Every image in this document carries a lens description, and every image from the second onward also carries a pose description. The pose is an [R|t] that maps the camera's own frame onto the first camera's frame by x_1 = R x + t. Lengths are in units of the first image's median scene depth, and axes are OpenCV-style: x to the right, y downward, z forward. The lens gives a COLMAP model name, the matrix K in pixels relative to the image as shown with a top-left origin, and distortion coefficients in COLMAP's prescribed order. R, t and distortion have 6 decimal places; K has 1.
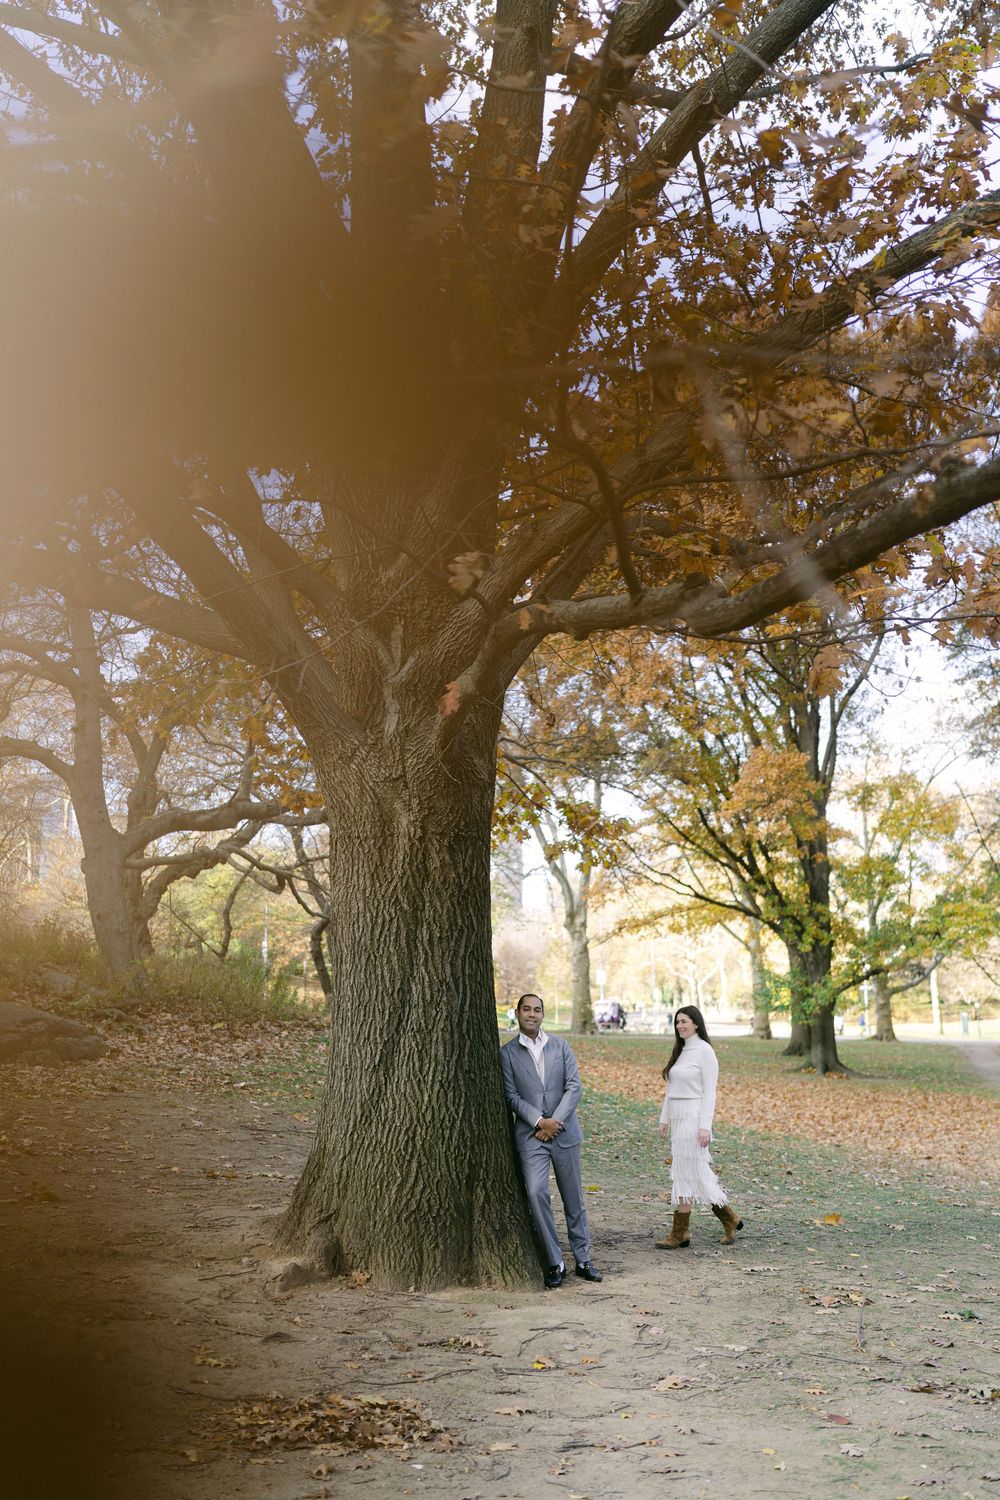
lens RADIAL K [[1431.2, 0, 501.5], [0, 1431.2, 762.2], [0, 0, 1]] dist [-0.004627, 0.018138]
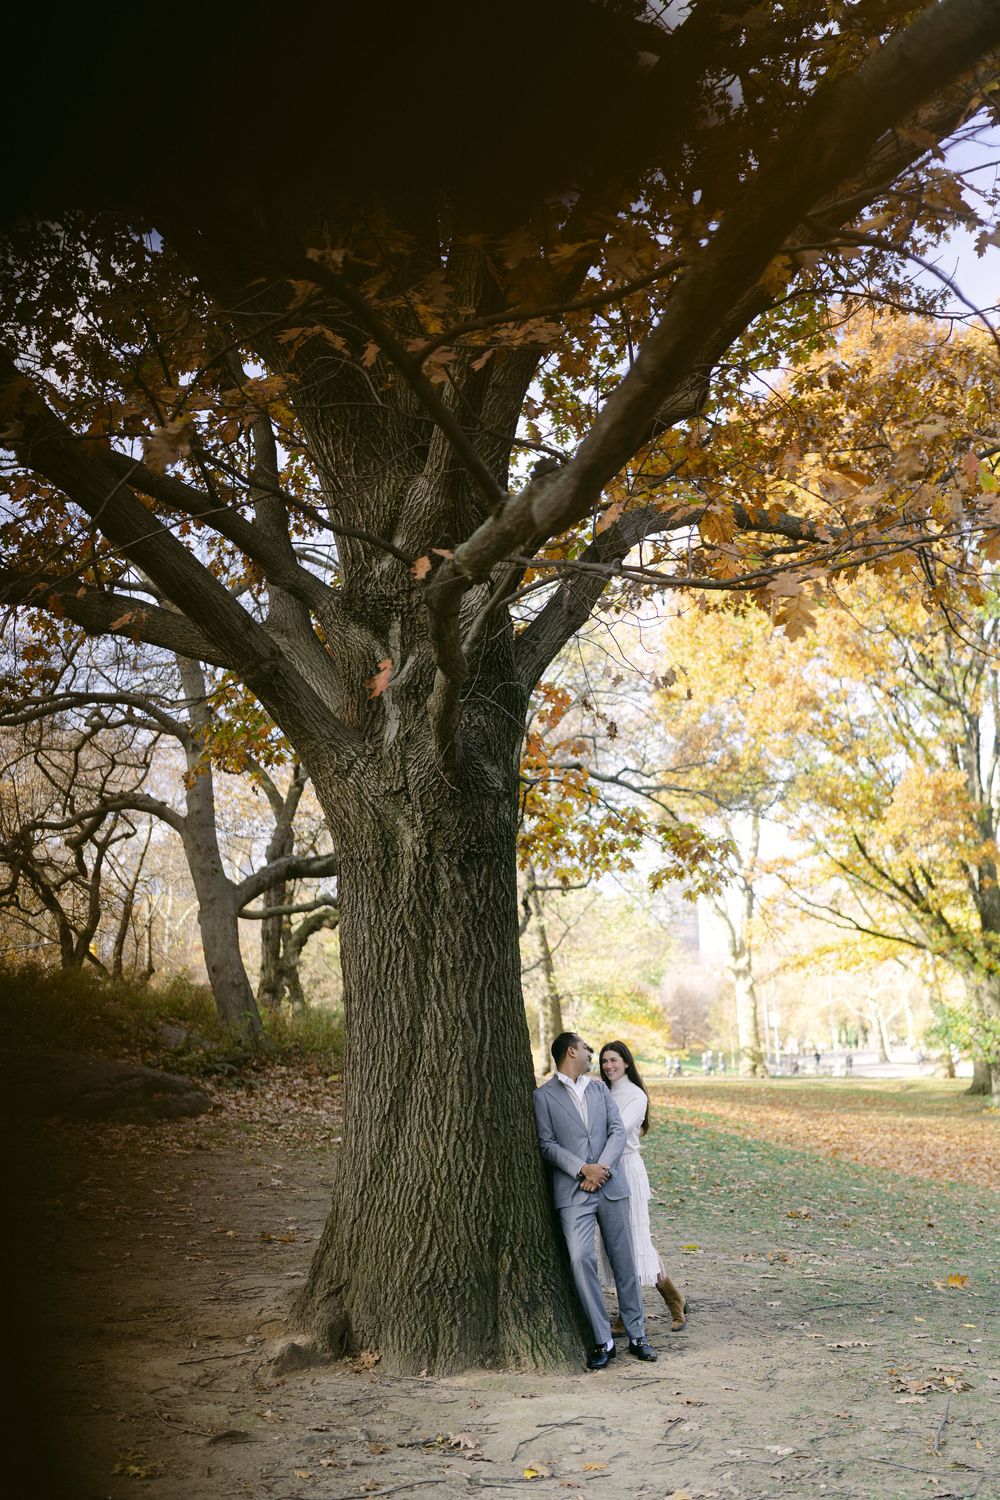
lens RADIAL K [[1431.2, 0, 501.5], [0, 1431.2, 762.2], [0, 0, 1]] dist [-0.004627, 0.018138]
pose [[0.991643, -0.052332, -0.117924, 0.098199], [0.048407, 0.998182, -0.035909, 0.028541], [0.119589, 0.029901, 0.992373, 0.120845]]
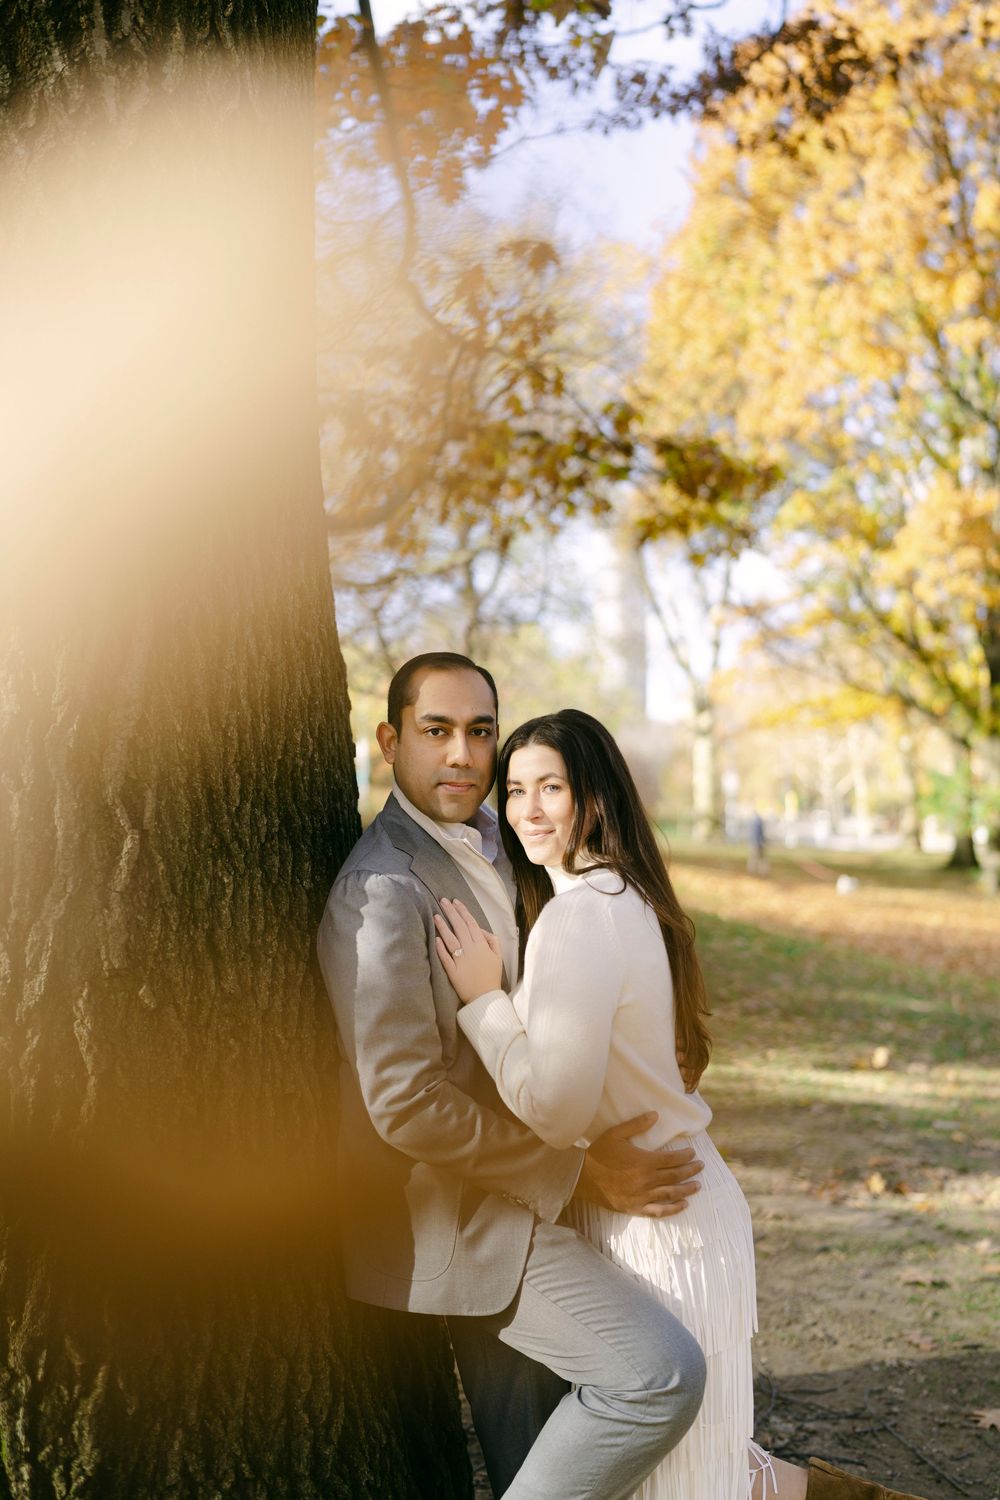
lens RADIAL K [[1440.6, 0, 501.9], [0, 1440.6, 762.8], [0, 0, 1]] dist [-0.003849, 0.018570]
pose [[0.996272, -0.000722, -0.086269, 0.050896], [0.011967, 0.991455, 0.129902, 0.156264], [0.085438, -0.130450, 0.987767, 0.790311]]
